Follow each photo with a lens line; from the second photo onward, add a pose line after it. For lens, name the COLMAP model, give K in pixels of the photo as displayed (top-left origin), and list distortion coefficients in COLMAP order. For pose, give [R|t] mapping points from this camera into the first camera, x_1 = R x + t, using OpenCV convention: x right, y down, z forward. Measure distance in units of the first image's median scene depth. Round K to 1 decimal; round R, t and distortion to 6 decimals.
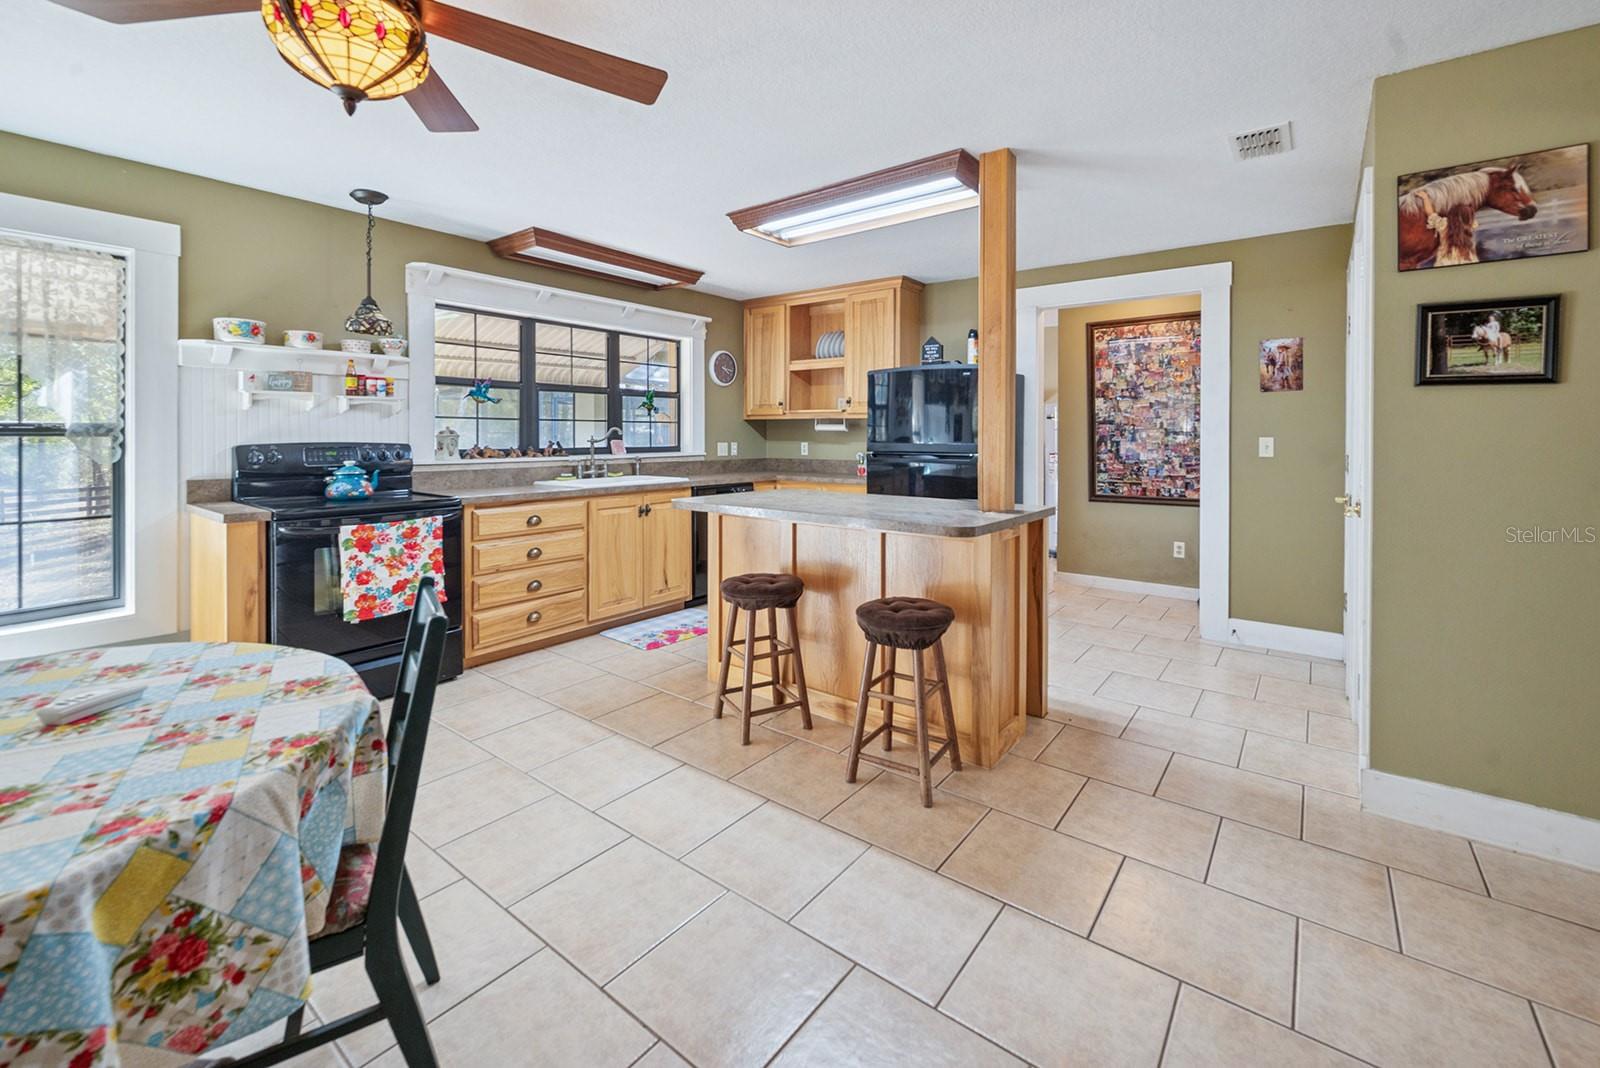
lens RADIAL K [[670.3, 0, 798.8], [0, 670.3, 442.4], [0, 0, 1]] dist [0.000868, 0.000037]
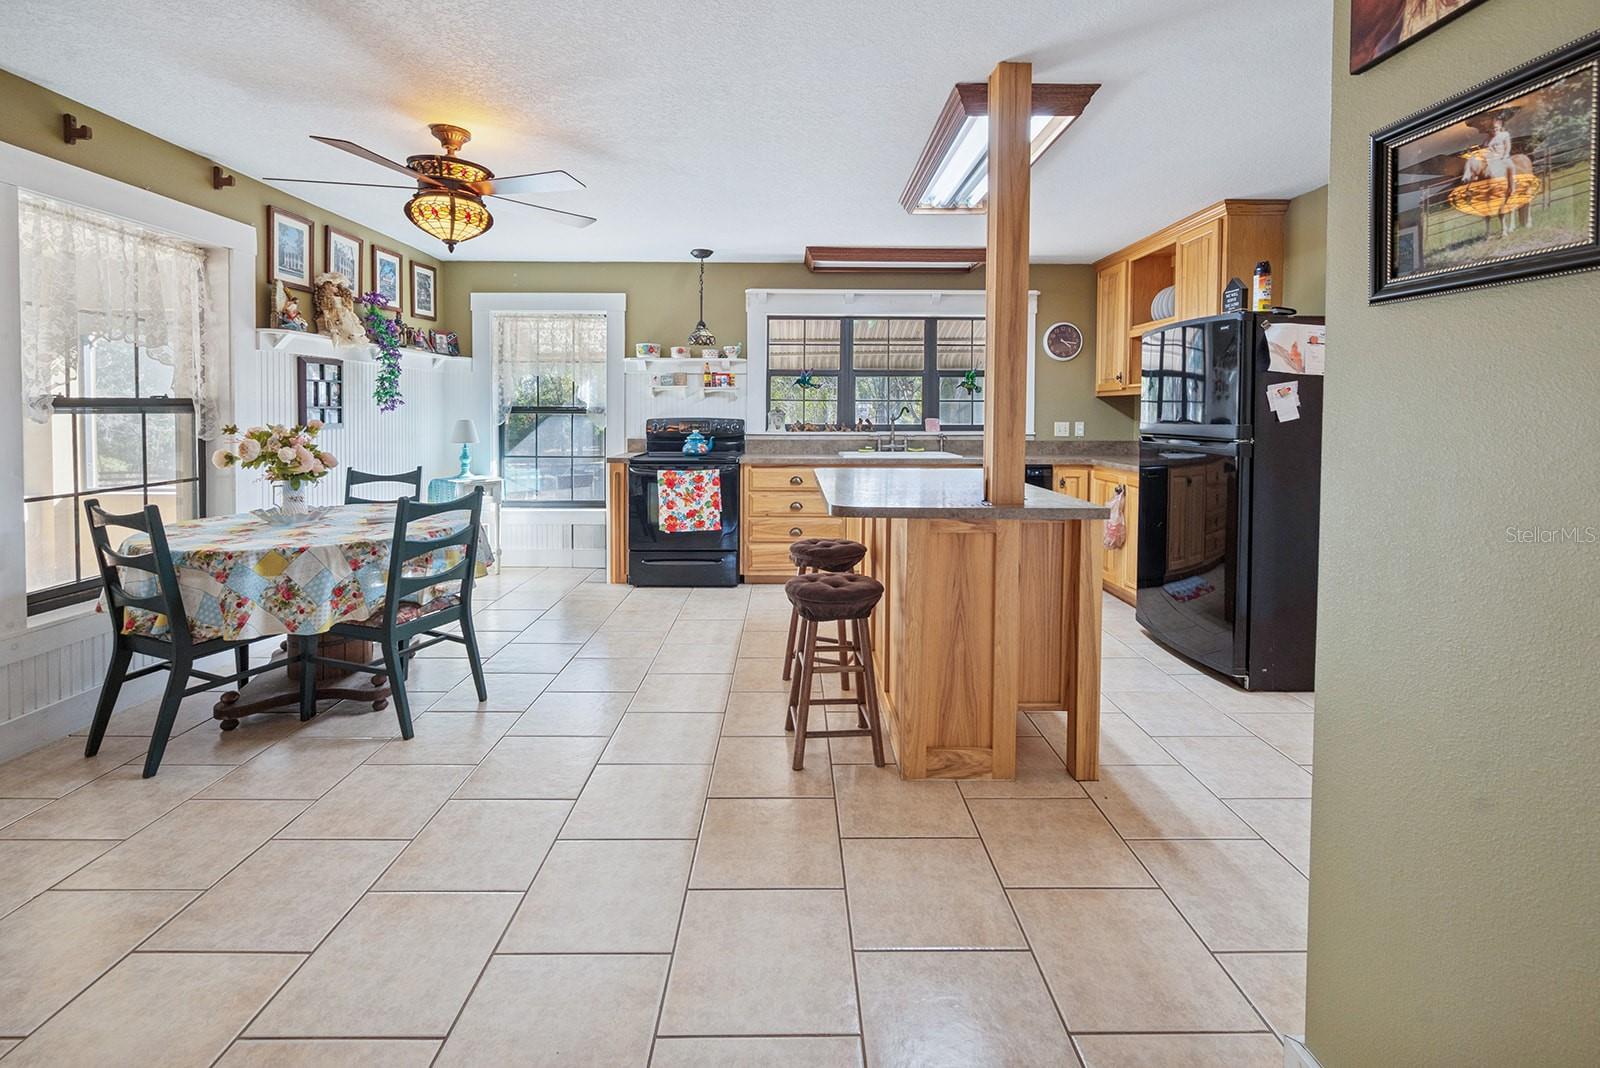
lens RADIAL K [[671.4, 0, 796.8], [0, 671.4, 433.4], [0, 0, 1]] dist [0.001430, -0.000066]
pose [[0.617623, 0.022412, -0.786155, 0.580297], [-0.010694, 0.999741, 0.020100, 0.001702], [0.786401, -0.004007, 0.617703, 0.209747]]
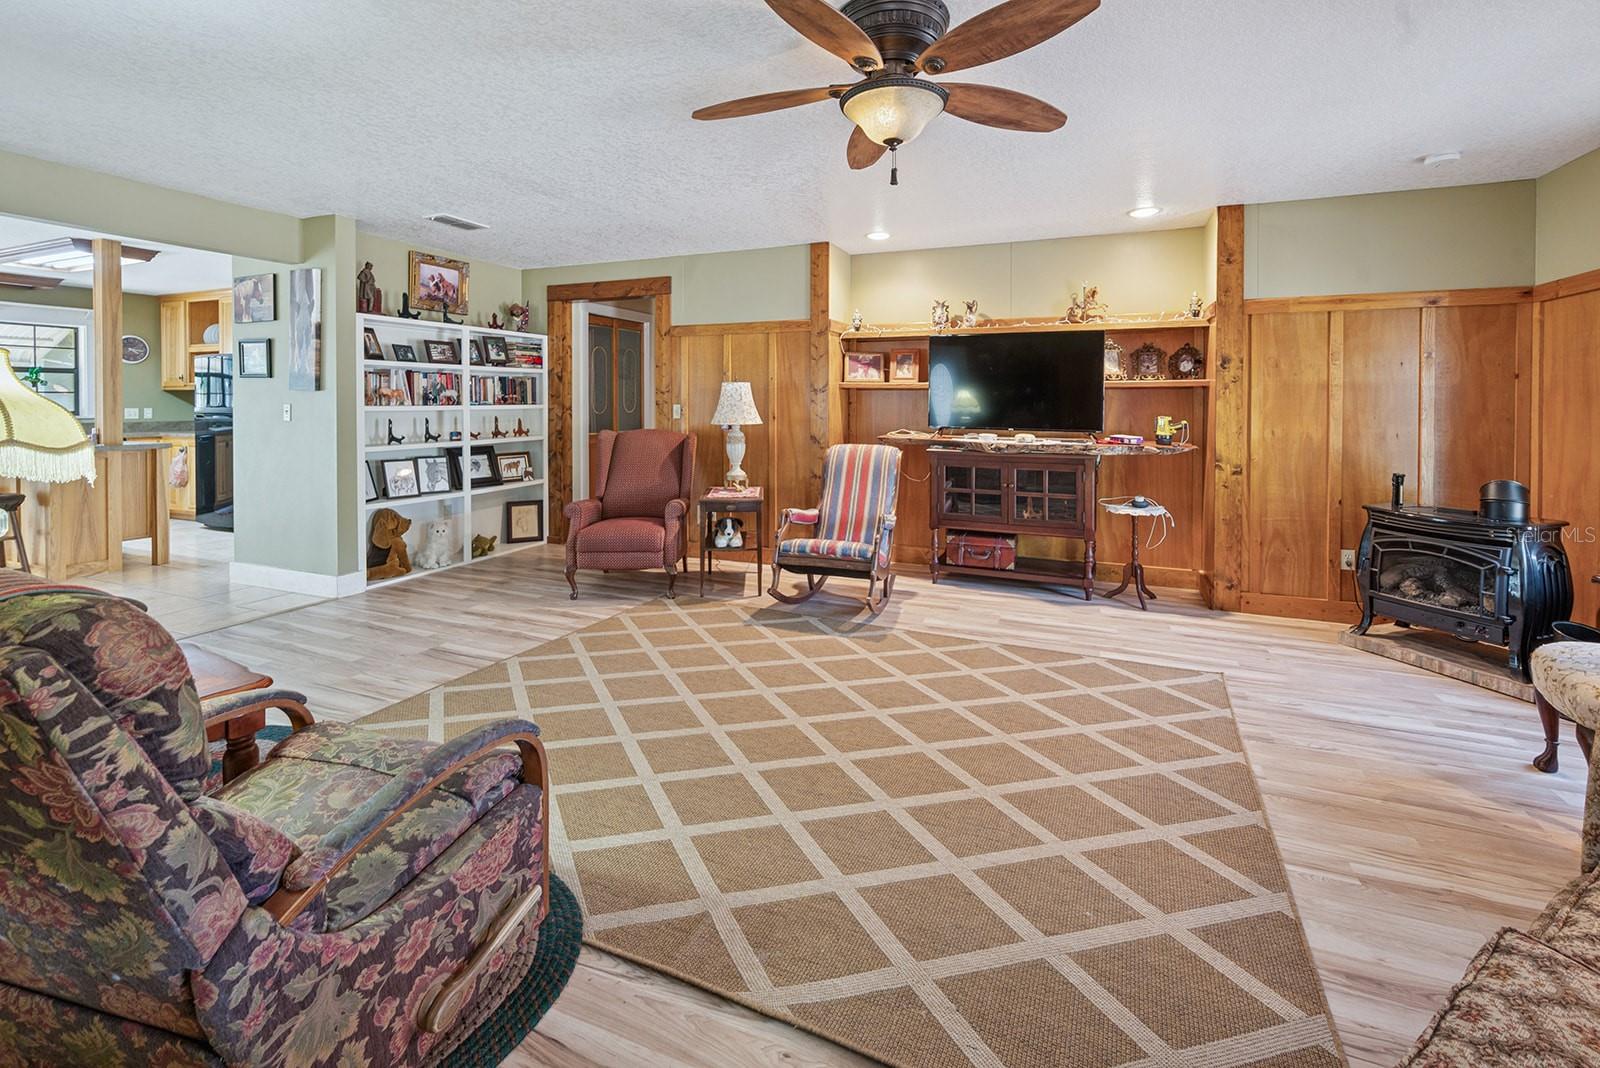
lens RADIAL K [[700.8, 0, 808.6], [0, 700.8, 410.7], [0, 0, 1]] dist [-0.001890, 0.000593]
pose [[0.966235, -0.005717, 0.257599, 1.156434], [0.005589, 0.999984, 0.001230, 0.015111], [-0.257601, 0.000252, 0.966251, -0.888363]]
